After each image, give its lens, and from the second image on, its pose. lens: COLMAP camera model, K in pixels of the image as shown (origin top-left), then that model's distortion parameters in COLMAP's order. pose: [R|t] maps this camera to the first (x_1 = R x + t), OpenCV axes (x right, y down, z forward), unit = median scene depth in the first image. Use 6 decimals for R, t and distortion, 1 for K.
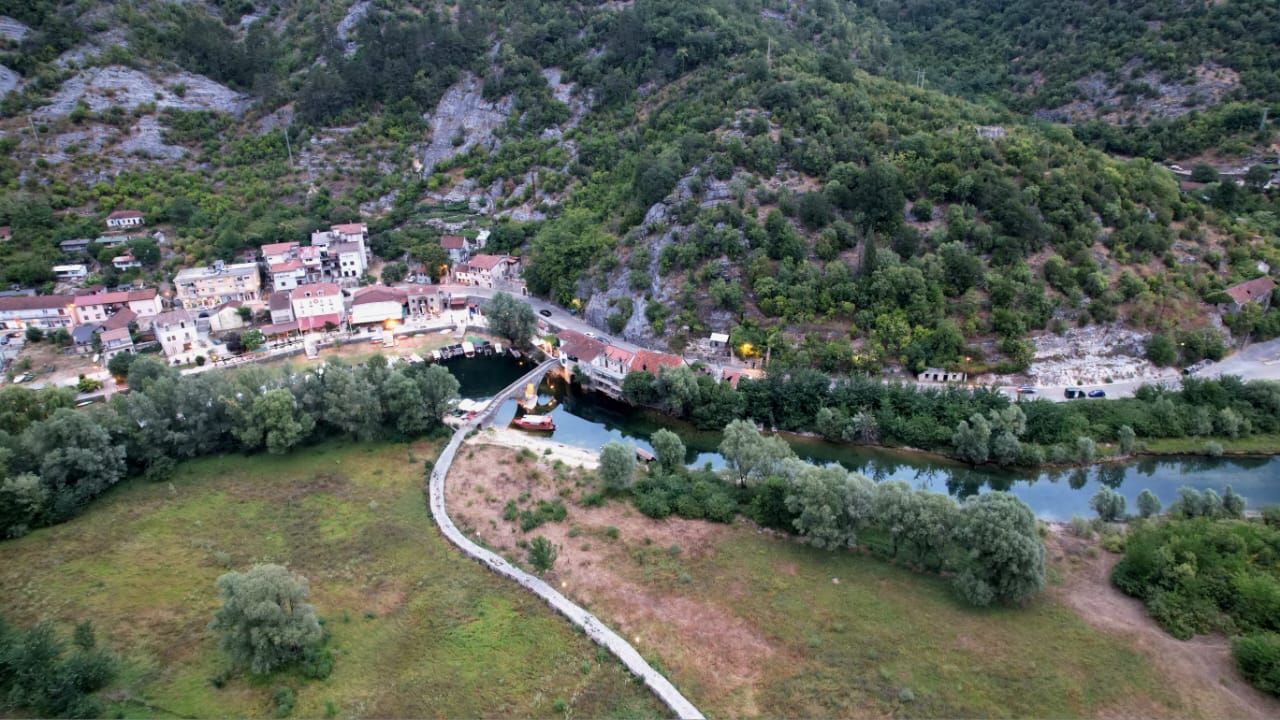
lens RADIAL K [[818.1, 0, 642.3], [0, 818.1, 371.7], [0, 0, 1]] dist [-0.081264, 0.076334]
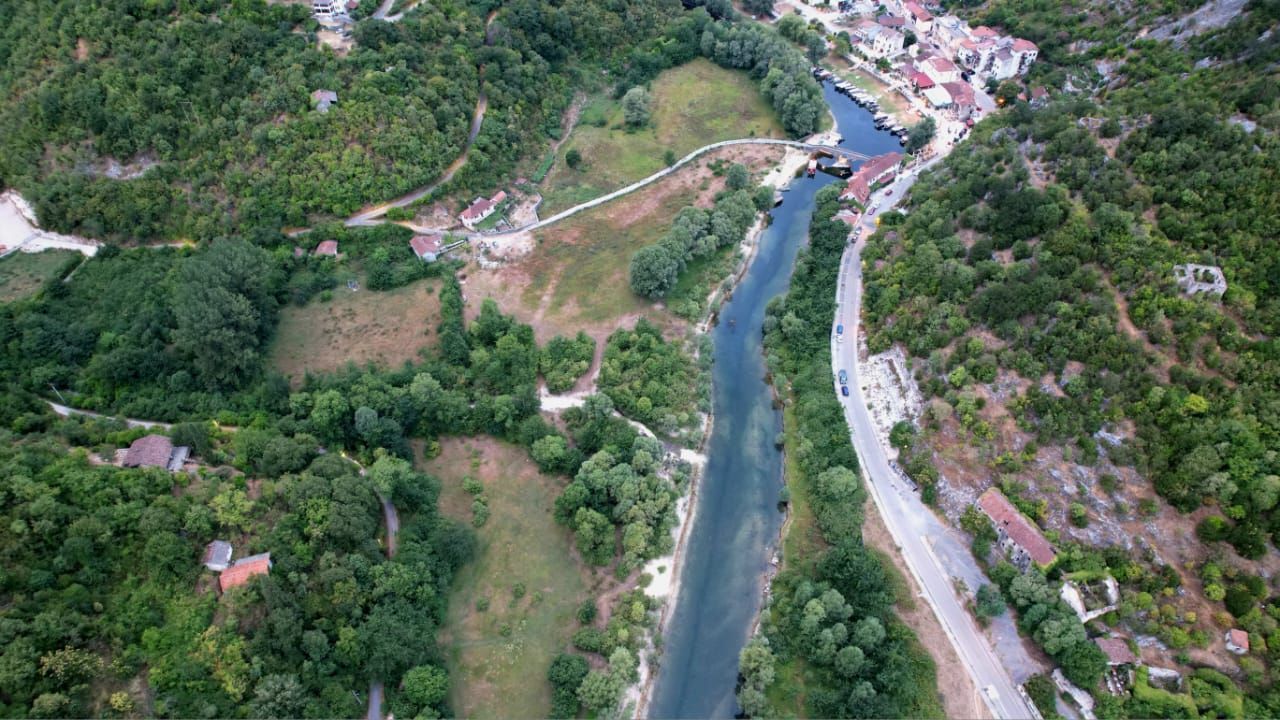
lens RADIAL K [[818.1, 0, 642.3], [0, 818.1, 371.7], [0, 0, 1]] dist [-0.081264, 0.076334]
pose [[-0.071736, 0.730979, -0.678619, 1.213765], [-0.408086, 0.599310, 0.688690, -0.628084], [0.910121, 0.326338, 0.255310, 0.311880]]
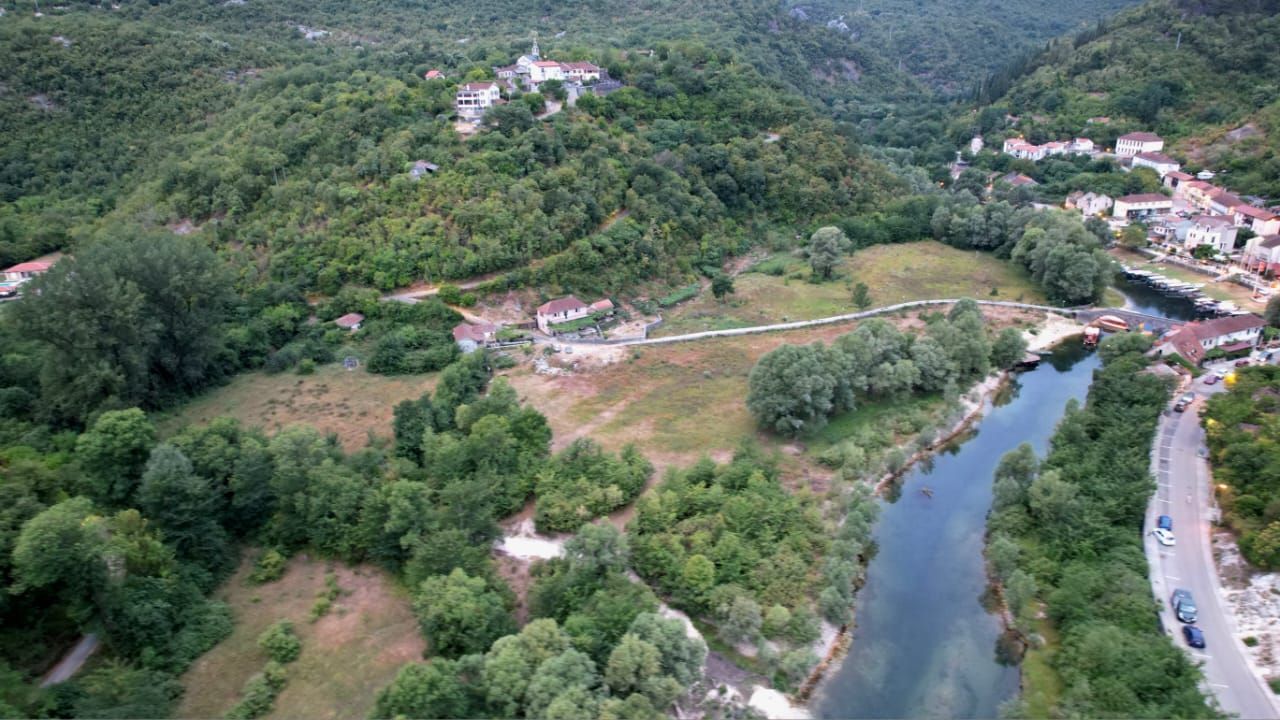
lens RADIAL K [[818.1, 0, 642.3], [0, 818.1, 371.7], [0, 0, 1]] dist [-0.081264, 0.076334]
pose [[-0.385014, 0.367484, -0.846593, 0.900381], [-0.370239, 0.778759, 0.506416, -0.193684], [0.845392, 0.508419, -0.163777, 0.592276]]
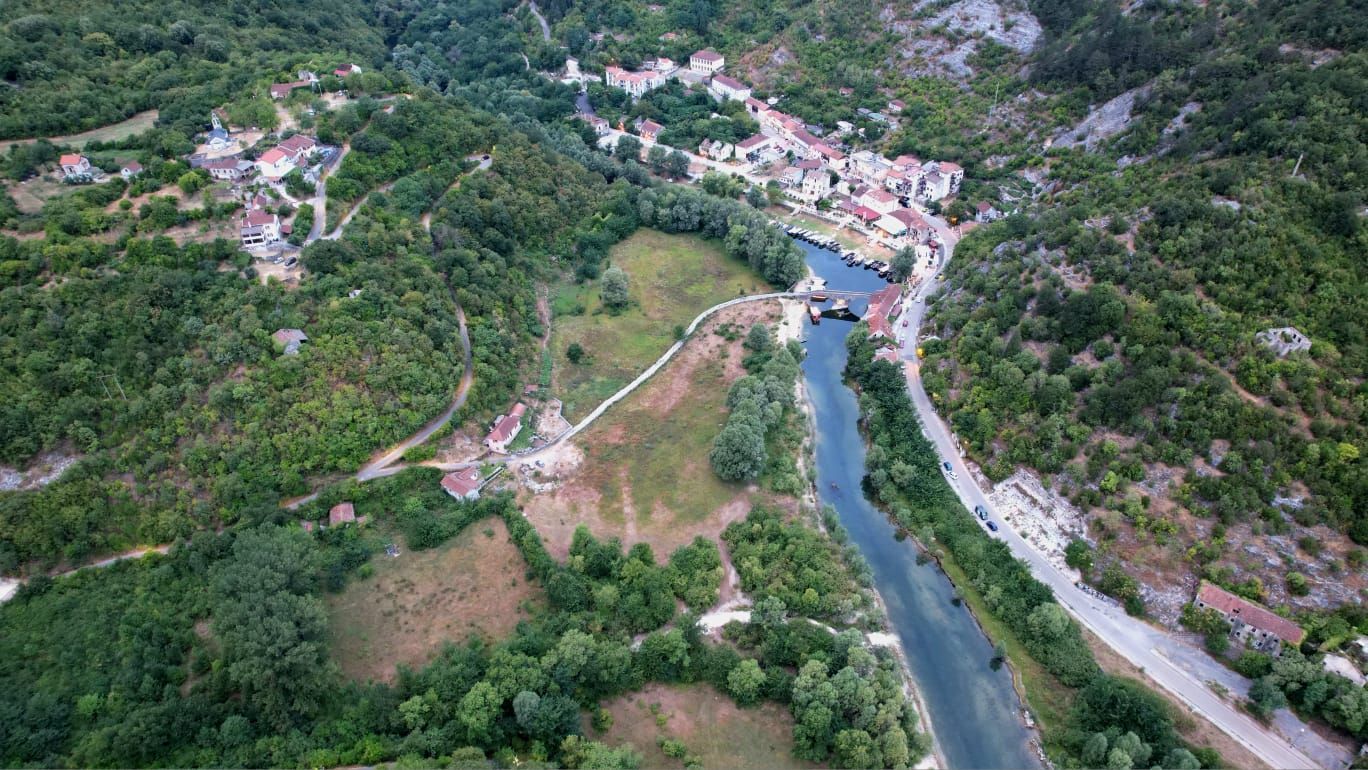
lens RADIAL K [[874.4, 0, 686.5], [0, 874.4, 397.5], [0, 0, 1]] dist [-0.081264, 0.076334]
pose [[0.272661, 0.583422, -0.765032, 1.121934], [-0.394147, 0.793108, 0.464357, -0.466795], [0.877670, 0.174924, 0.446204, -0.022122]]
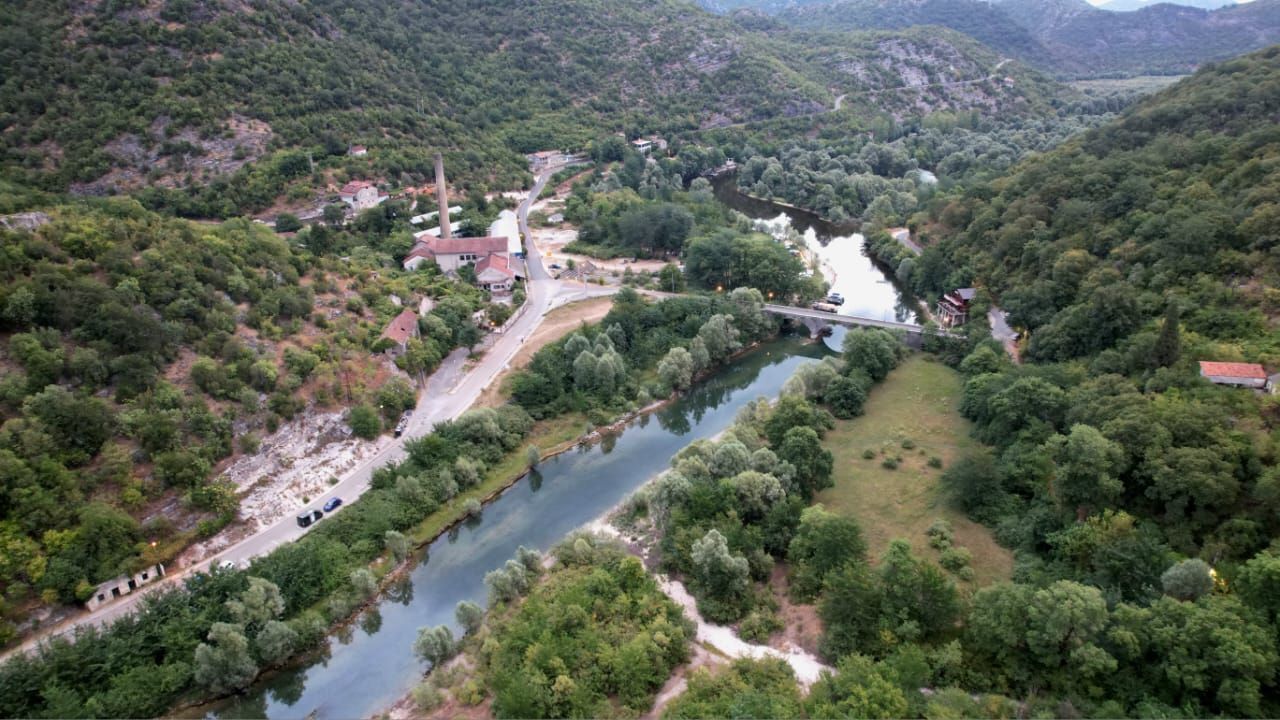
lens RADIAL K [[818.1, 0, 642.3], [0, 818.1, 371.7], [0, 0, 1]] dist [-0.081264, 0.076334]
pose [[0.483646, -0.321346, 0.814140, 0.088051], [0.383993, 0.913771, 0.132558, -0.068248], [-0.786534, 0.248513, 0.565336, 0.230131]]
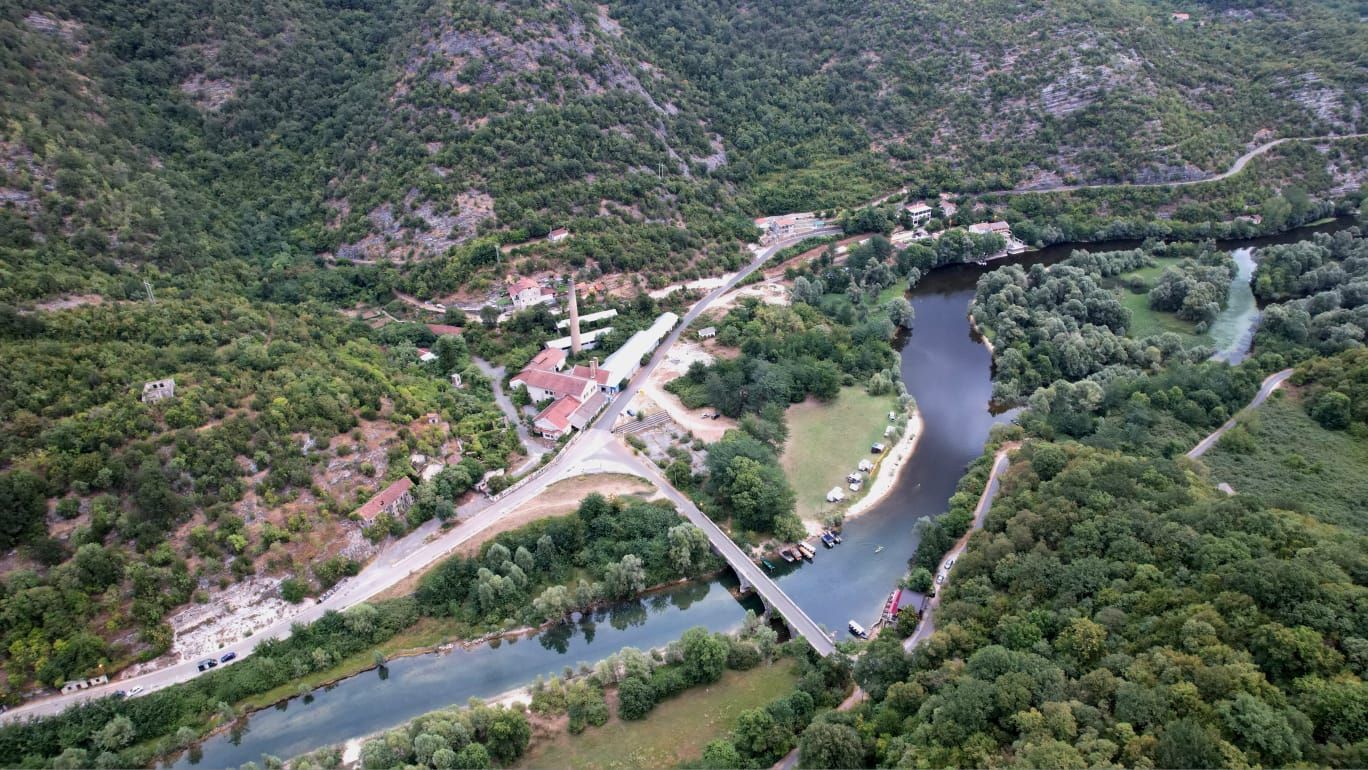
lens RADIAL K [[874.4, 0, 686.5], [0, 874.4, 397.5], [0, 0, 1]] dist [-0.081264, 0.076334]
pose [[0.859875, -0.247924, 0.446261, 0.572124], [0.219363, 0.968778, 0.115534, -0.288592], [-0.460971, -0.001452, 0.887414, -0.367433]]
